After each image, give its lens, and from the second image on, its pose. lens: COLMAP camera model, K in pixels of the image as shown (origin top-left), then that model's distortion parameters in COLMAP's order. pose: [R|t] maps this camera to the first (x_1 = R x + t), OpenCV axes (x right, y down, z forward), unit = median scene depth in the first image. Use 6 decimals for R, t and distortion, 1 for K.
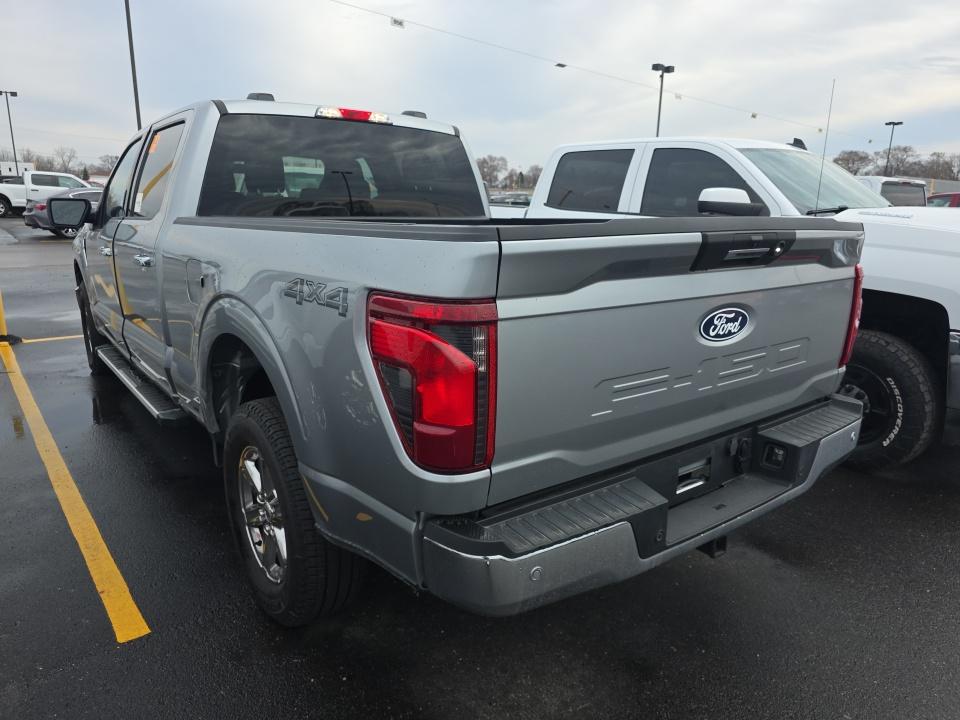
lens RADIAL K [[653.4, 0, 481.2], [0, 653.4, 356.2], [0, 0, 1]] dist [0.050055, -0.044638]
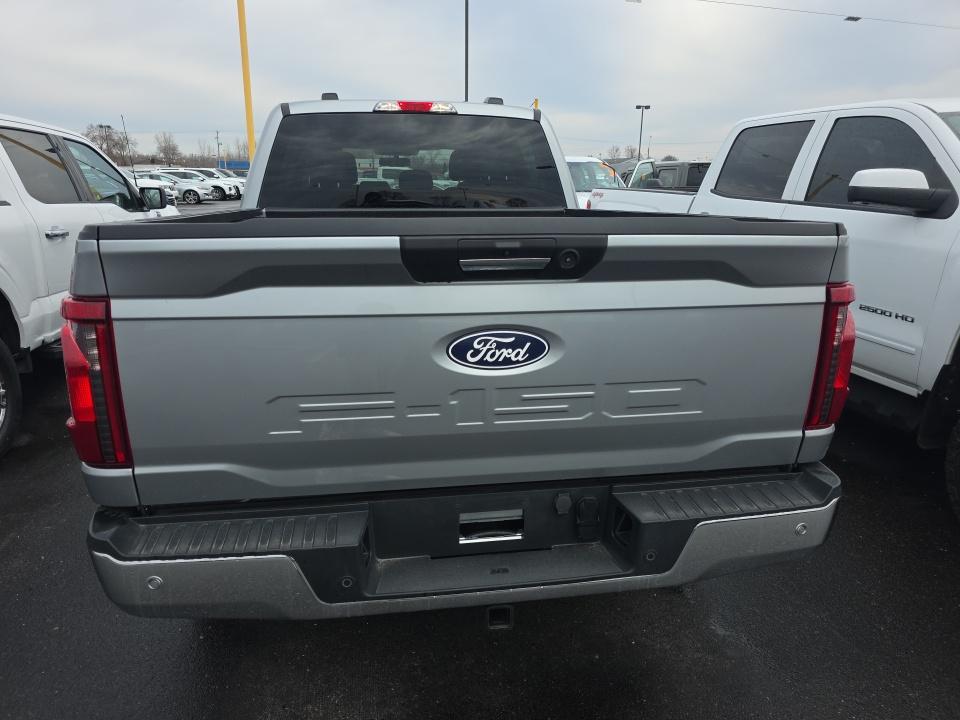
lens RADIAL K [[653.4, 0, 468.3], [0, 653.4, 356.4], [0, 0, 1]] dist [0.050055, -0.044638]
pose [[0.878641, 0.108605, -0.464968, 0.437922], [-0.098672, 0.994069, 0.045731, -0.045195], [0.467177, 0.005698, 0.884145, 0.166991]]
